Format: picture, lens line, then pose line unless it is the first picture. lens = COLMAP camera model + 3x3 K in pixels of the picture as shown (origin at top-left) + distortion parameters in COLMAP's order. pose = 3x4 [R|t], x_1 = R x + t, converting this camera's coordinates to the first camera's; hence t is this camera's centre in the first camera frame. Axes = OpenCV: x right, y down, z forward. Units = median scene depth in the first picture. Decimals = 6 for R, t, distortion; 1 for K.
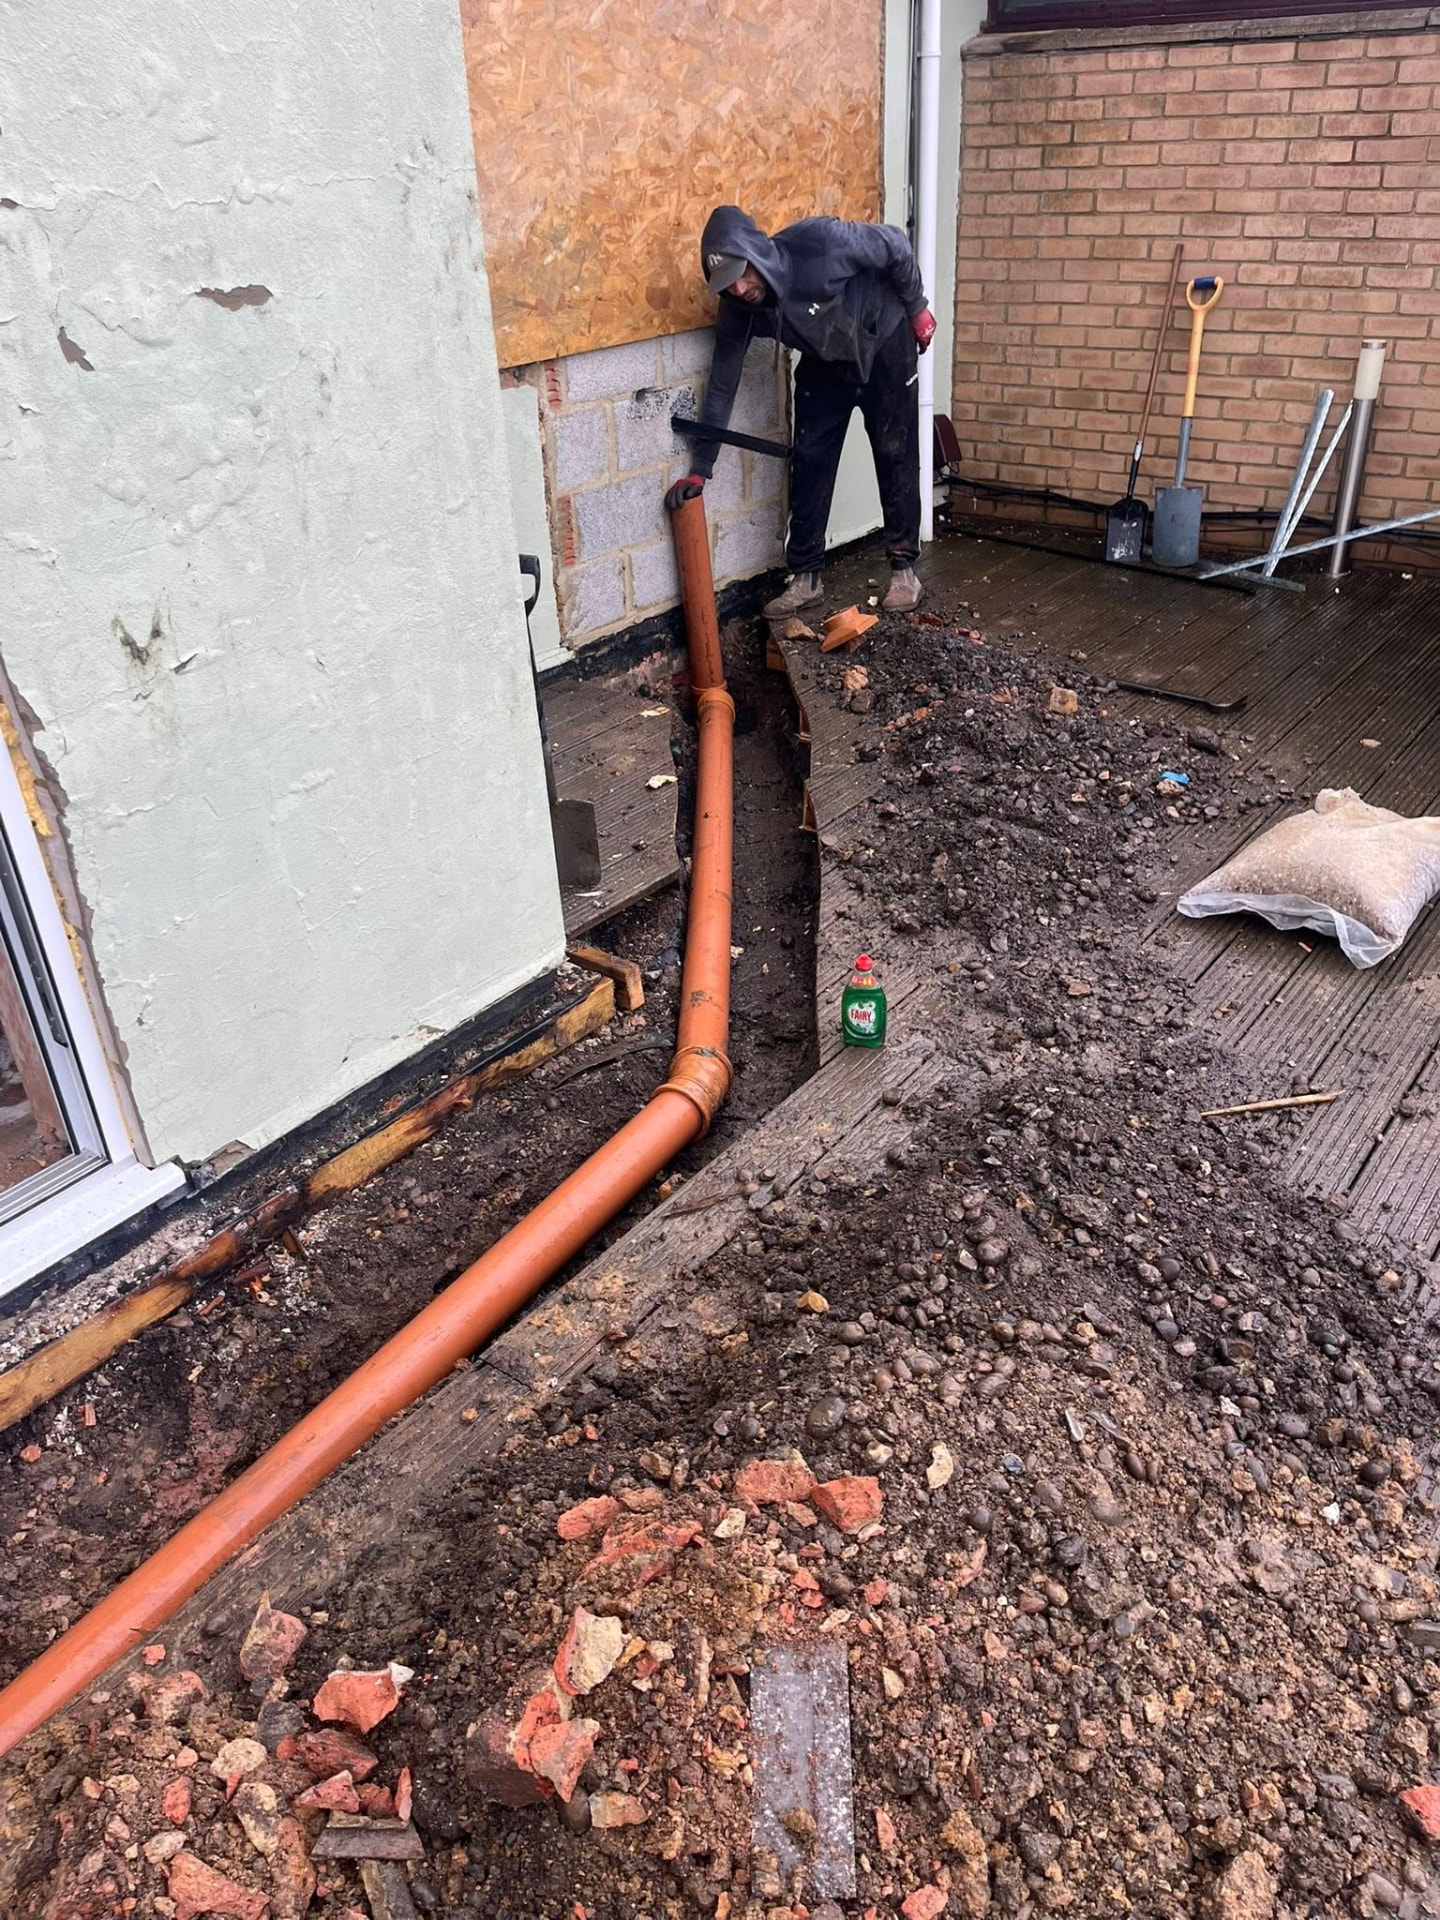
lens RADIAL K [[1432.4, 0, 720.0], [0, 1432.4, 960.0], [0, 0, 1]] dist [0.074429, -0.097130]
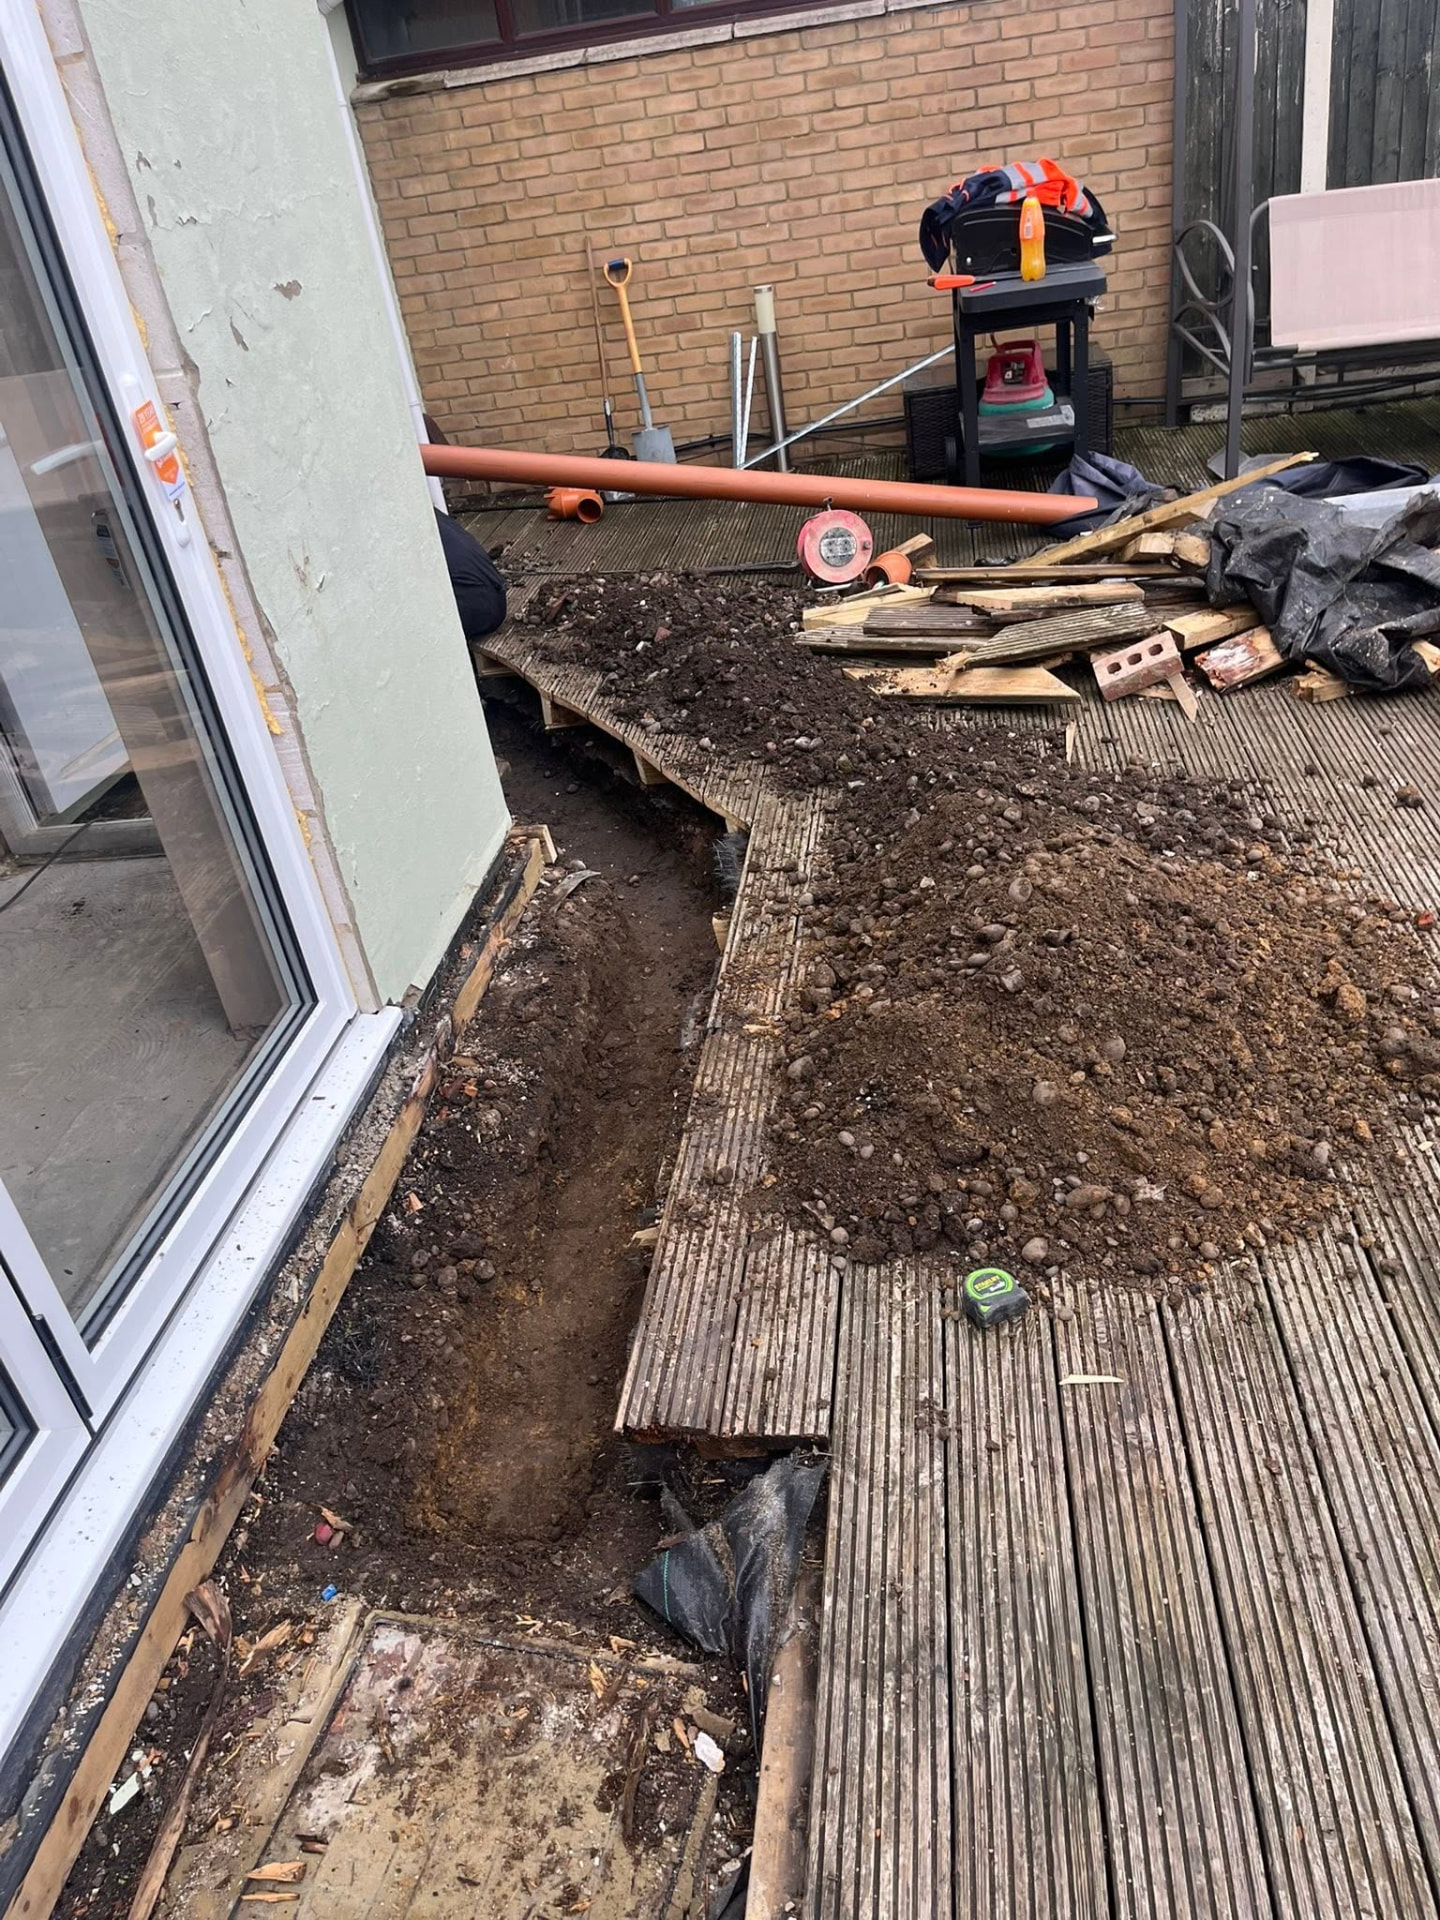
lens RADIAL K [[1432.4, 0, 720.0], [0, 1432.4, 960.0], [0, 0, 1]] dist [0.074429, -0.097130]
pose [[0.859940, -0.326619, 0.392203, -0.466631], [0.339272, 0.939886, 0.038834, 0.117662], [-0.381310, 0.099668, 0.919059, -0.170122]]
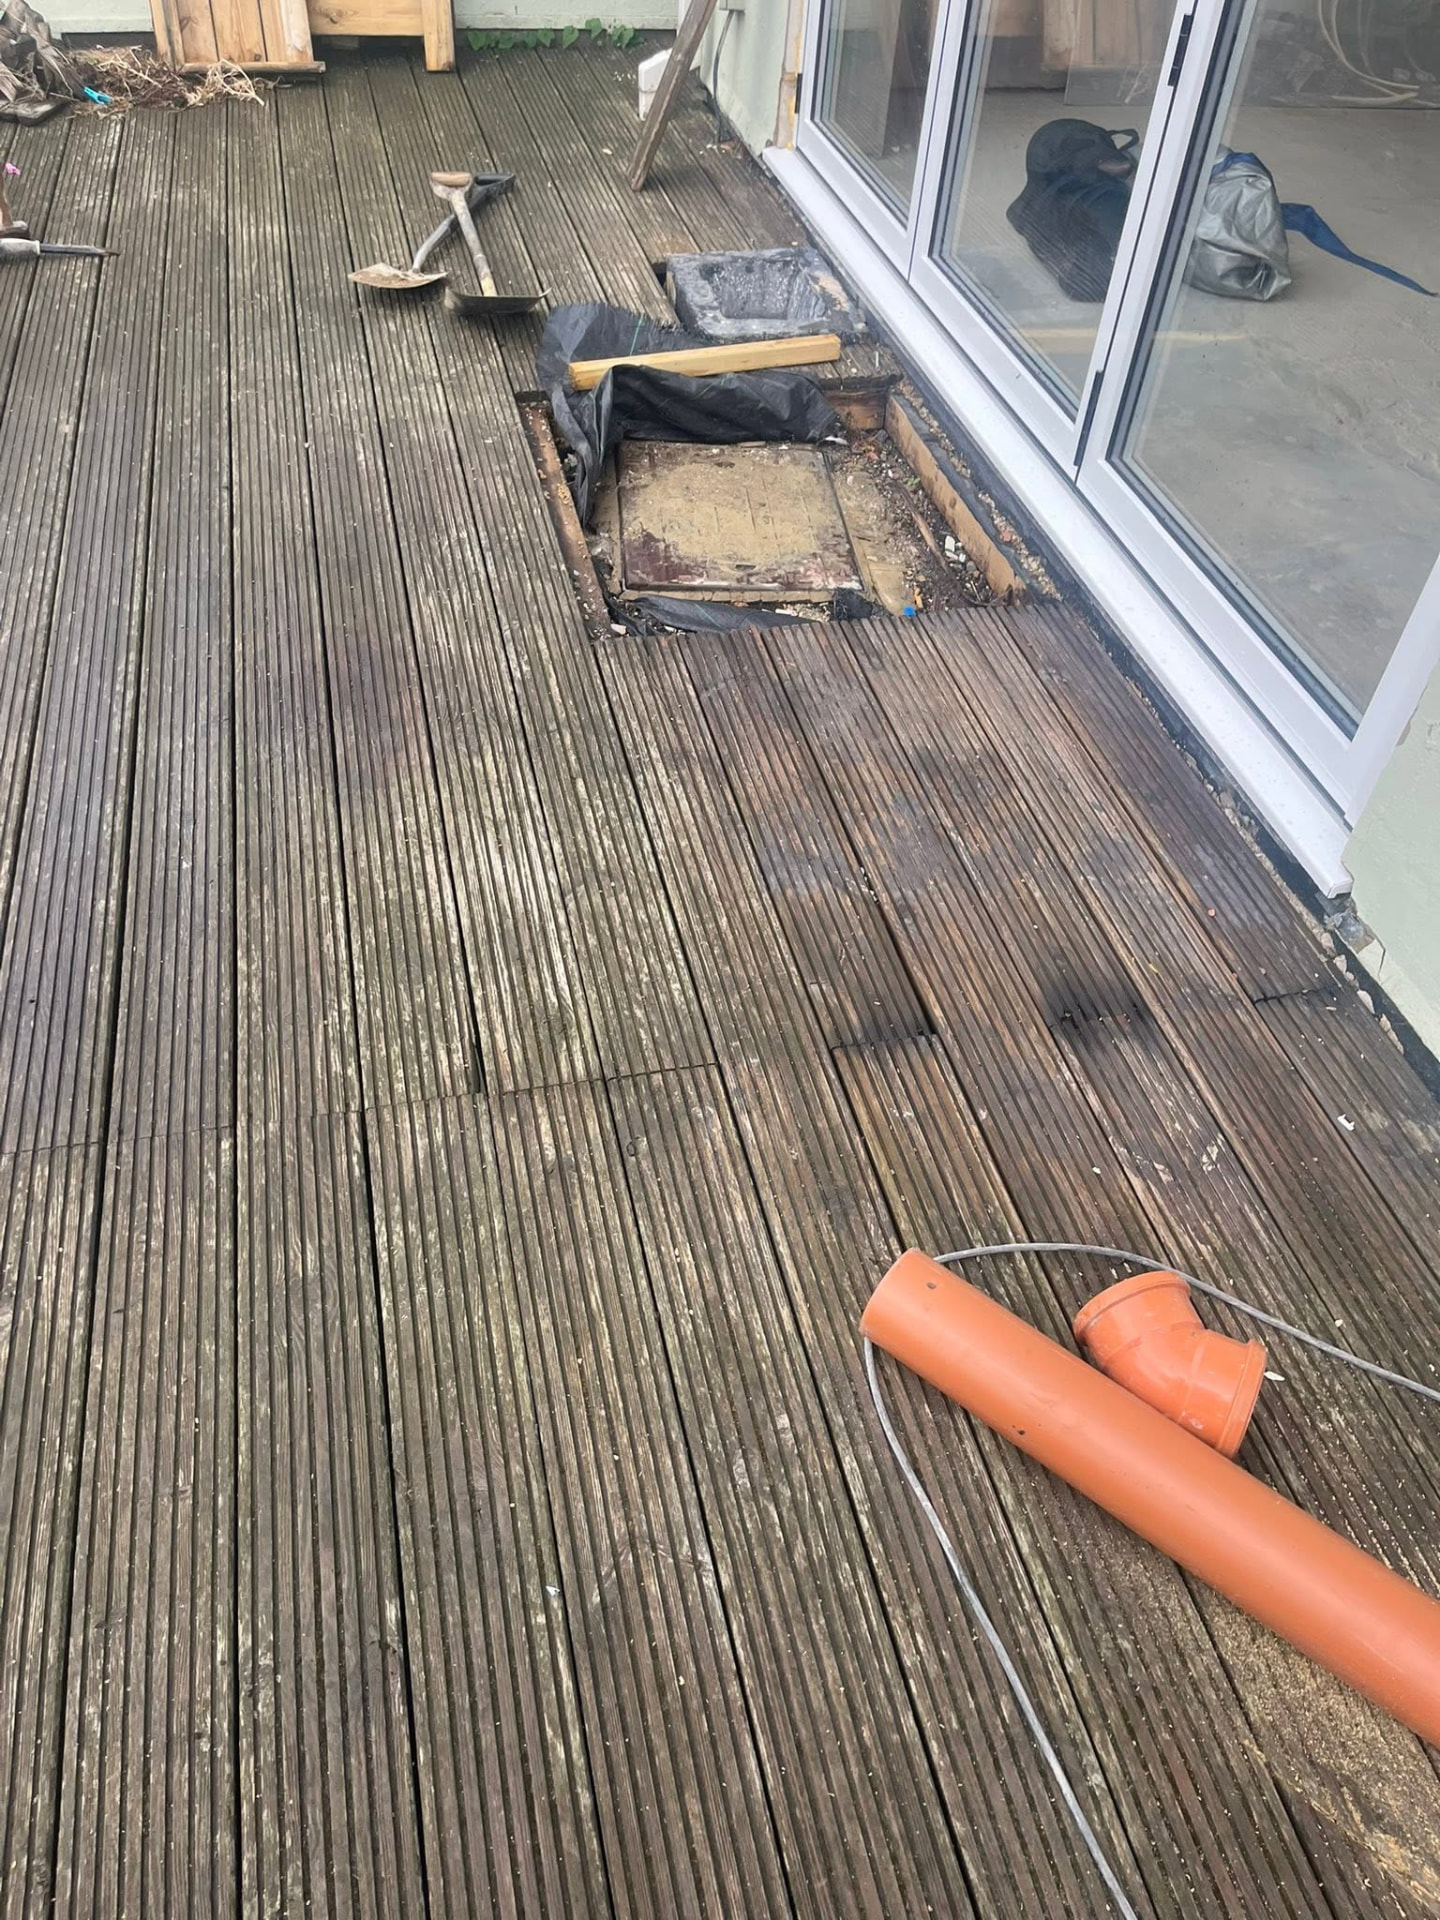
lens RADIAL K [[1432.4, 0, 720.0], [0, 1432.4, 960.0], [0, 0, 1]] dist [0.074429, -0.097130]
pose [[-0.634665, 0.558109, -0.534523, 0.286418], [-0.411367, 0.341550, 0.845056, -0.336095], [0.654200, 0.756213, 0.012818, 0.622845]]
